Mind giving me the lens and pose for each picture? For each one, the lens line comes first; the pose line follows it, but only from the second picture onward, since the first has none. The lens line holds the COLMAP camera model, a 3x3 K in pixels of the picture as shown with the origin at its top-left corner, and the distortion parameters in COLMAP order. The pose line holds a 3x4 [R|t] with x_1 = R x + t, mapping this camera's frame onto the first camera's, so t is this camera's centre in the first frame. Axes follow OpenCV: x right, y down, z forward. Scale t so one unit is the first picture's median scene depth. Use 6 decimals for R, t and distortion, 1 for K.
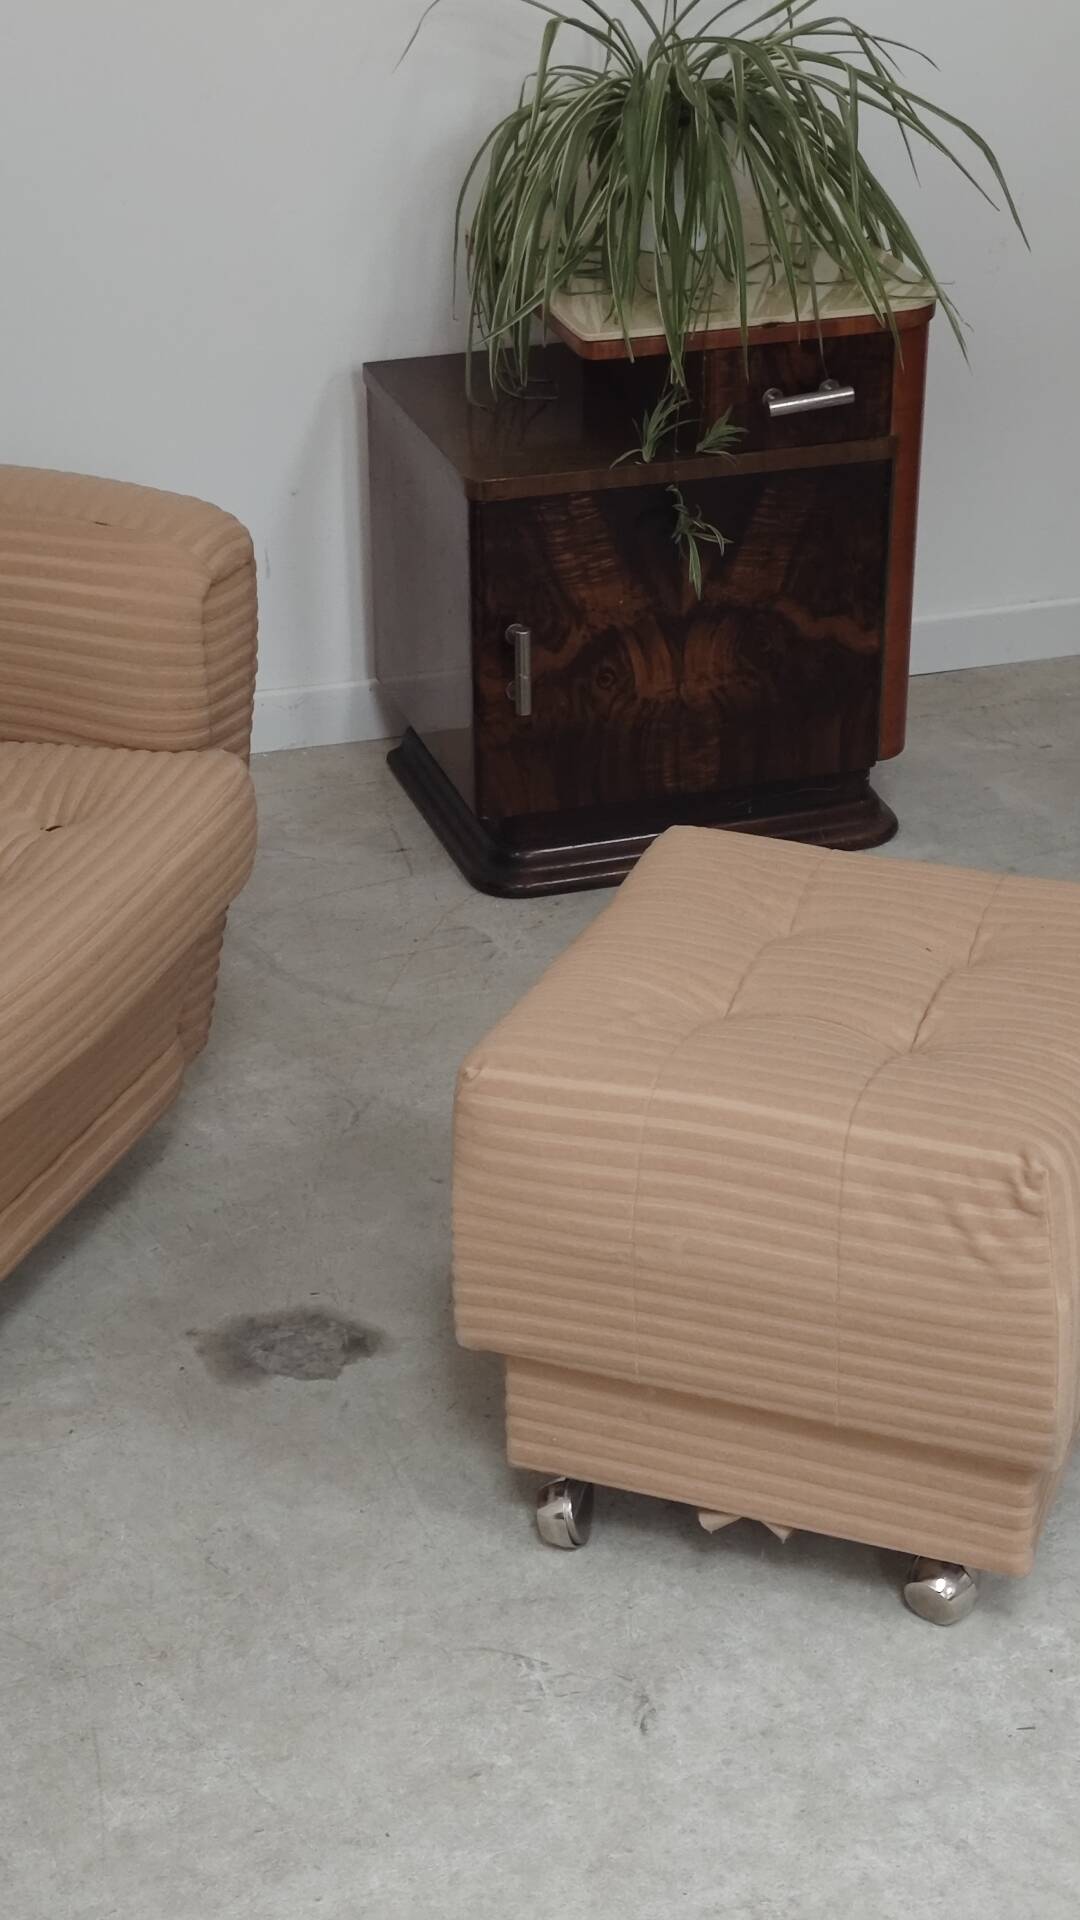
lens RADIAL K [[3226.0, 0, 570.0], [0, 3226.0, 970.5], [0, 0, 1]] dist [0.316099, -1.644392]
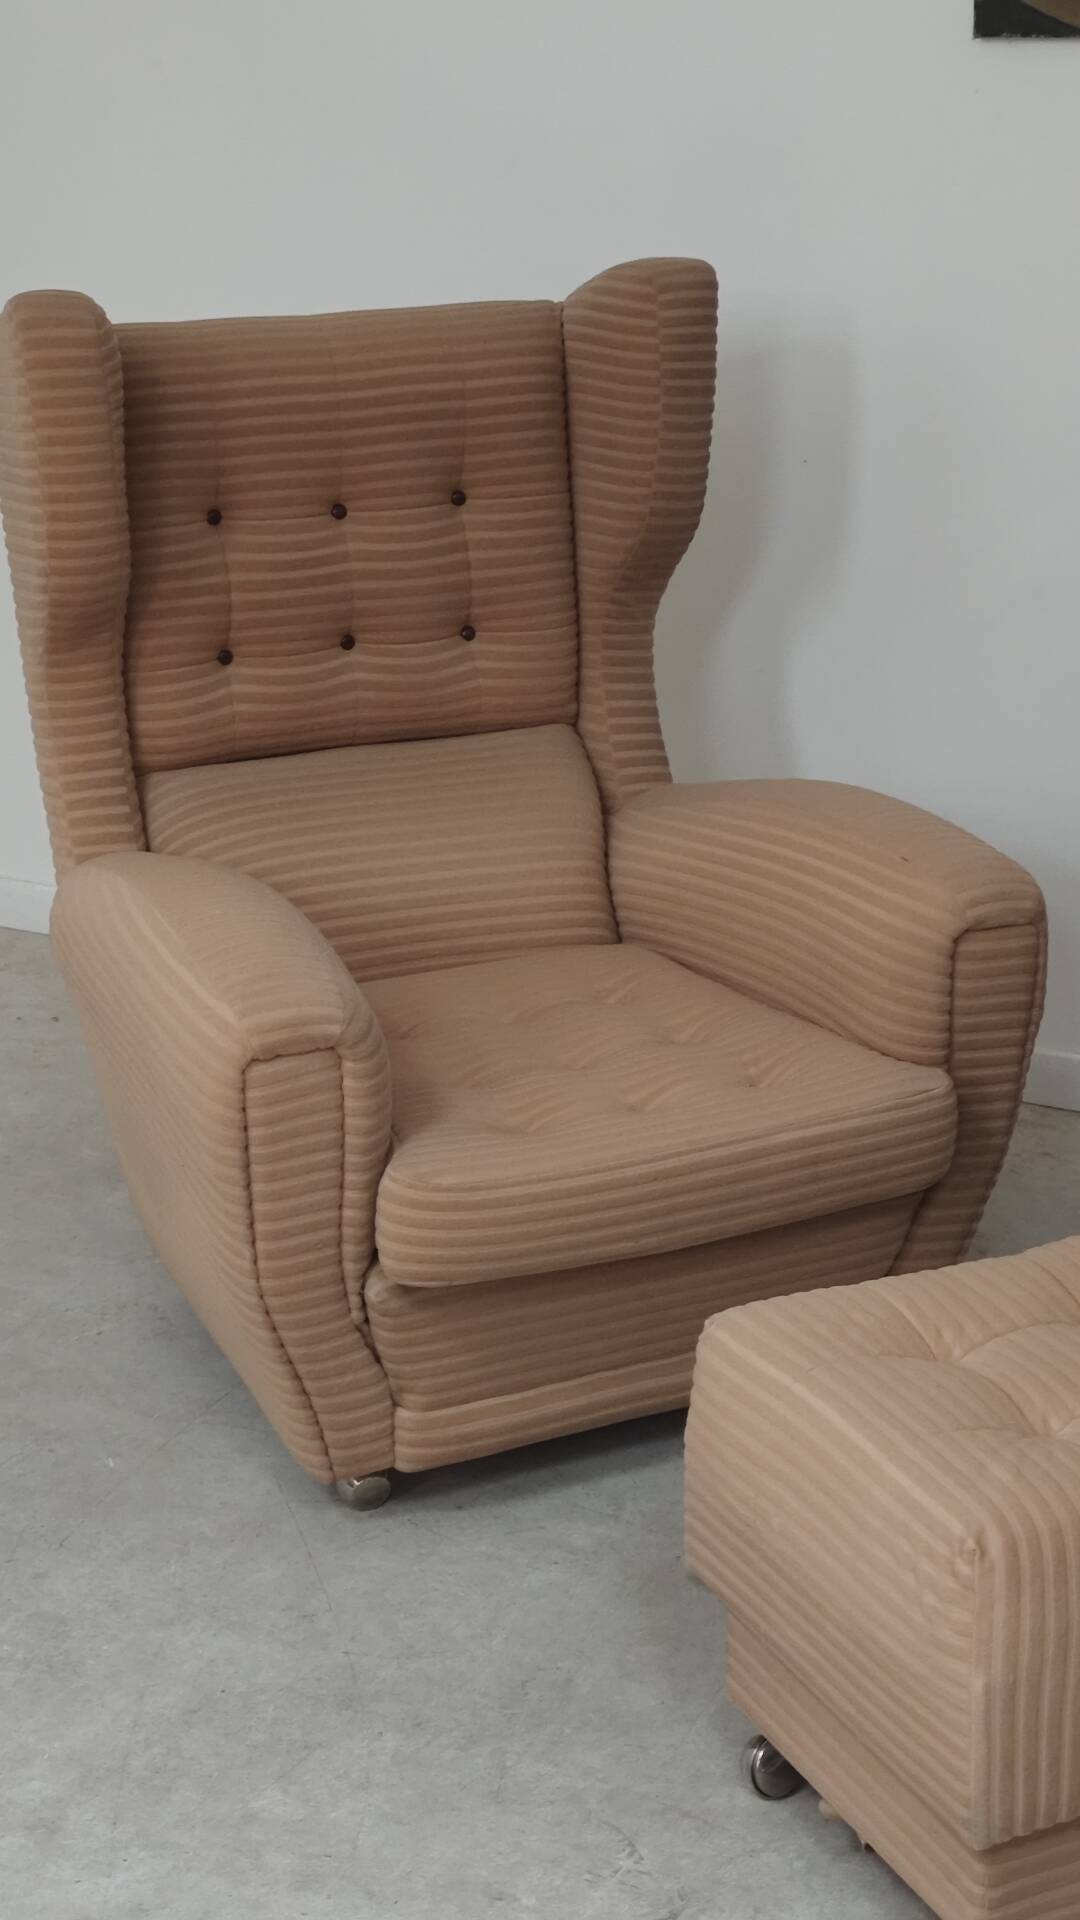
lens RADIAL K [[3226.0, 0, 570.0], [0, 3226.0, 970.5], [0, 0, 1]] dist [0.316099, -1.644392]
pose [[0.726300, 0.228994, -0.648113, 0.628945], [-0.306819, 0.951738, -0.007562, -0.063424], [0.615102, 0.204346, 0.761507, 0.056456]]
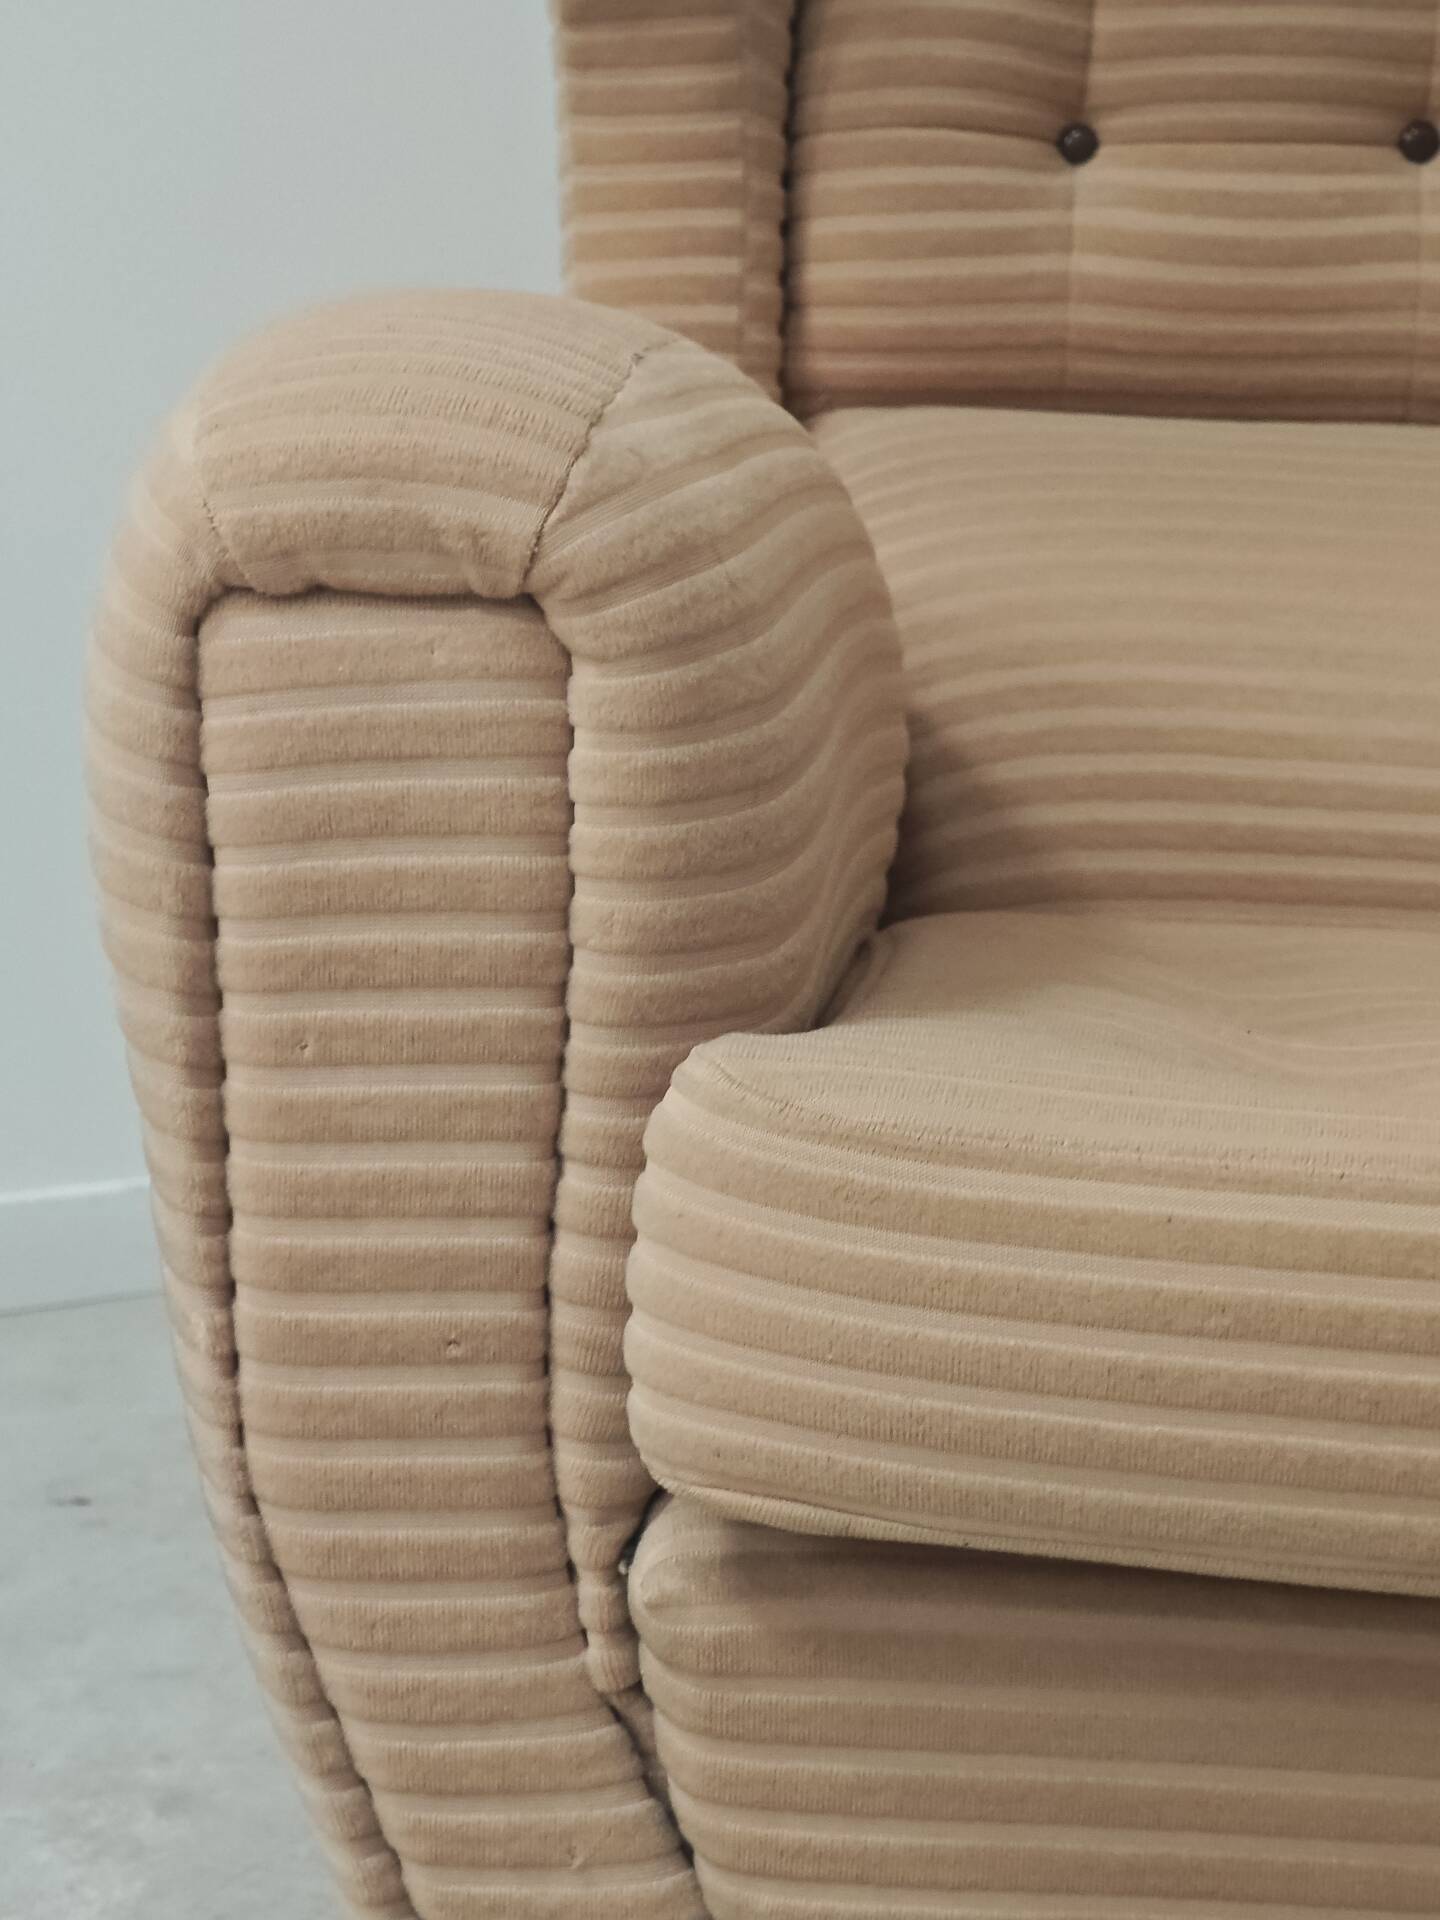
lens RADIAL K [[4094.4, 0, 720.0], [0, 4094.4, 960.0], [0, 0, 1]] dist [0.184053, 0.403256]
pose [[0.339581, 0.130607, -0.931465, 0.190579], [-0.445171, 0.894687, -0.036844, 0.024187], [0.828558, 0.427172, 0.361961, 0.820718]]
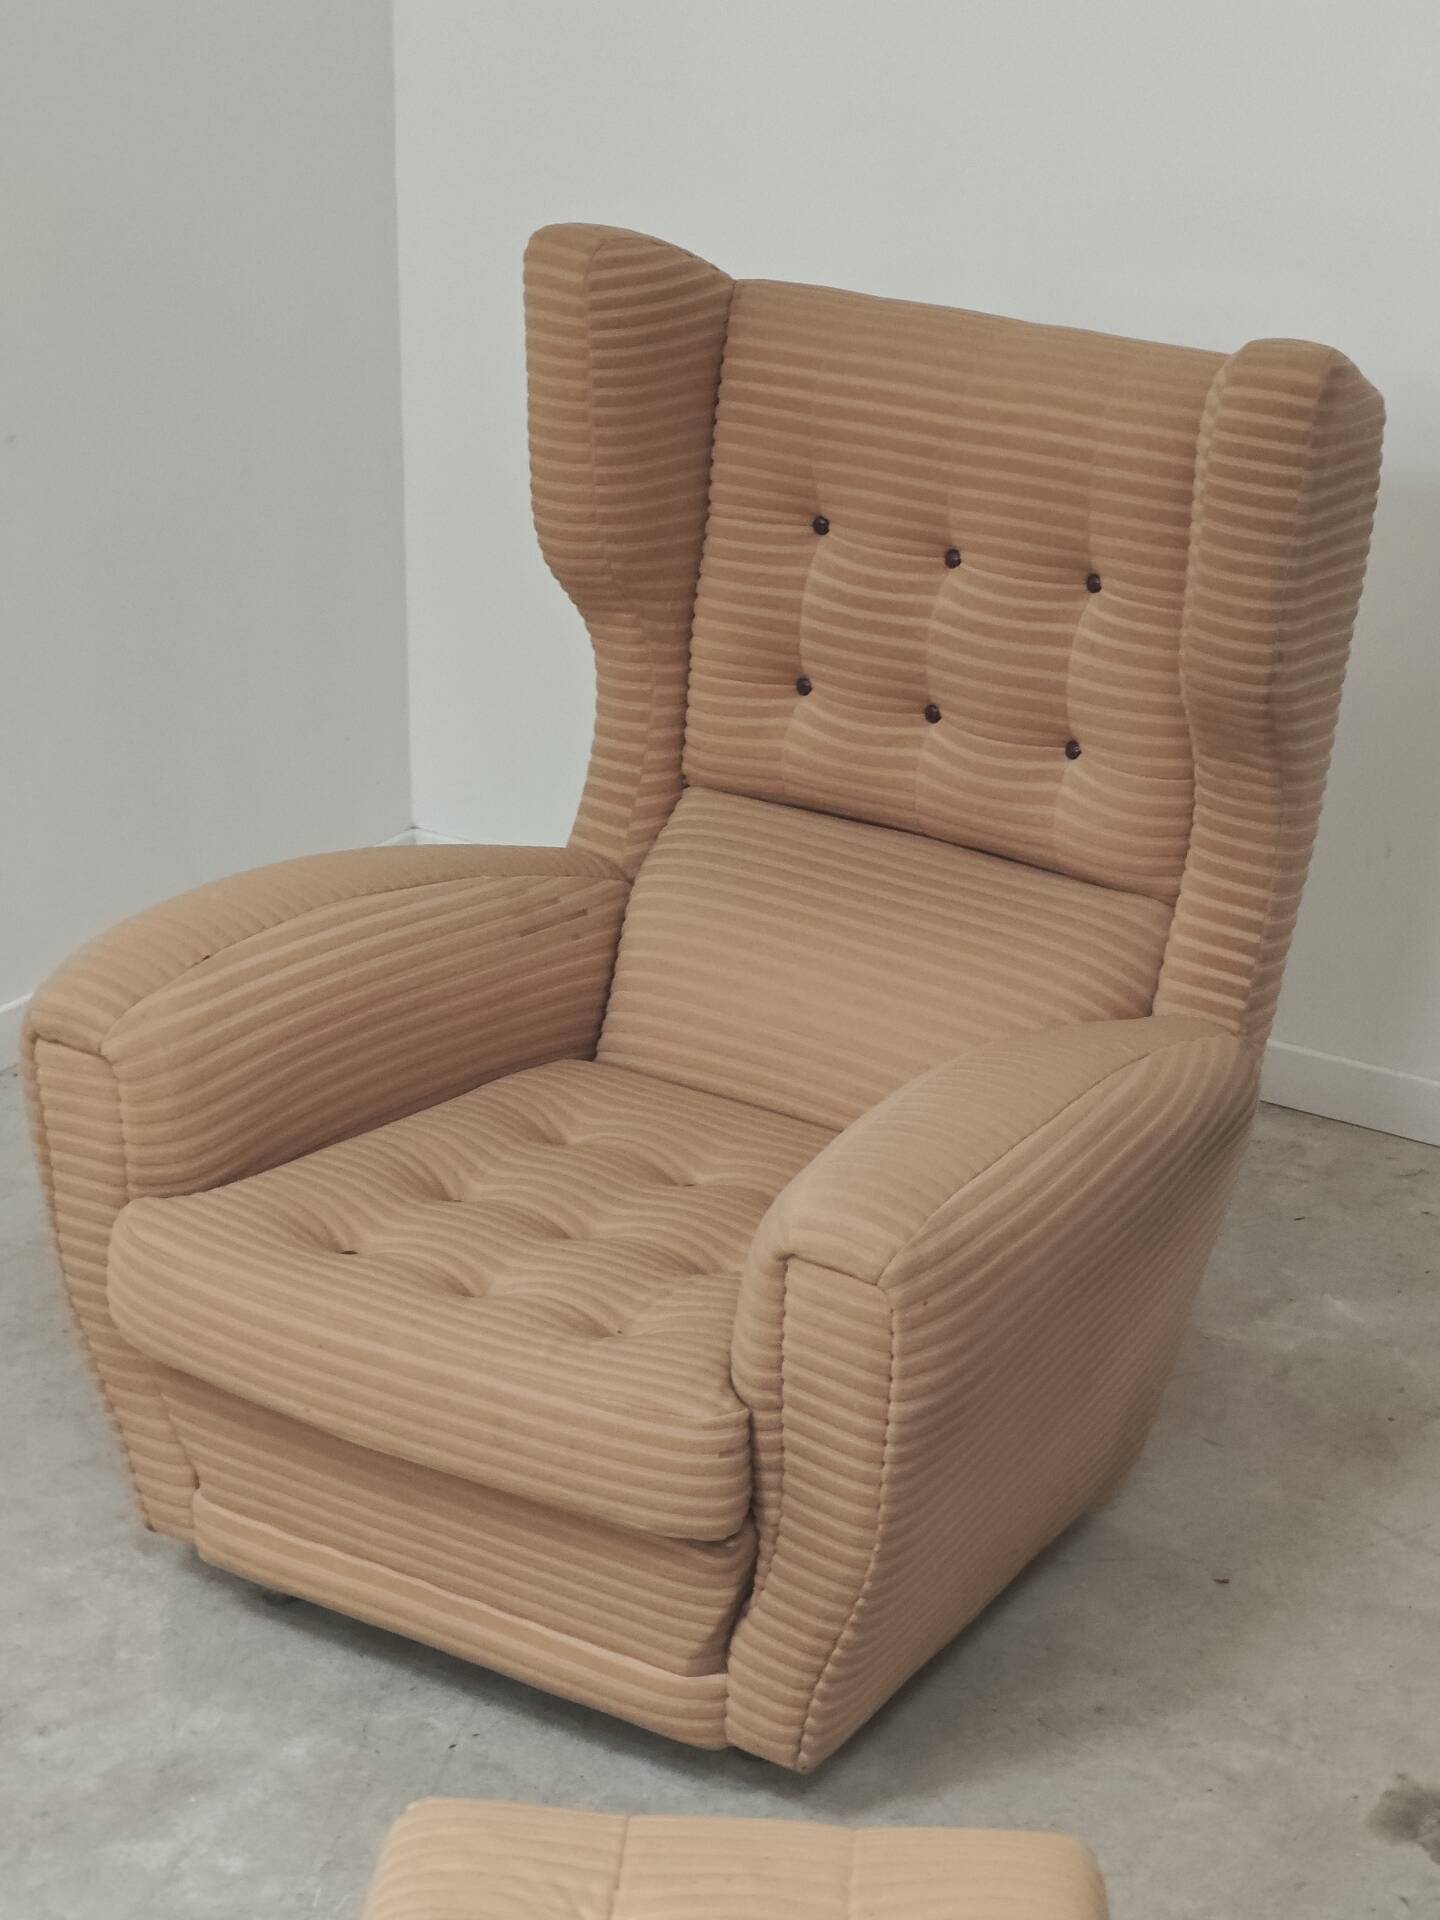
lens RADIAL K [[4094.4, 0, 720.0], [0, 4094.4, 960.0], [0, 0, 1]] dist [0.184053, 0.403256]
pose [[-0.227766, 0.348856, -0.909078, 1.020793], [-0.455558, 0.786957, 0.416131, -0.741997], [0.860575, 0.508918, -0.020318, 1.143075]]
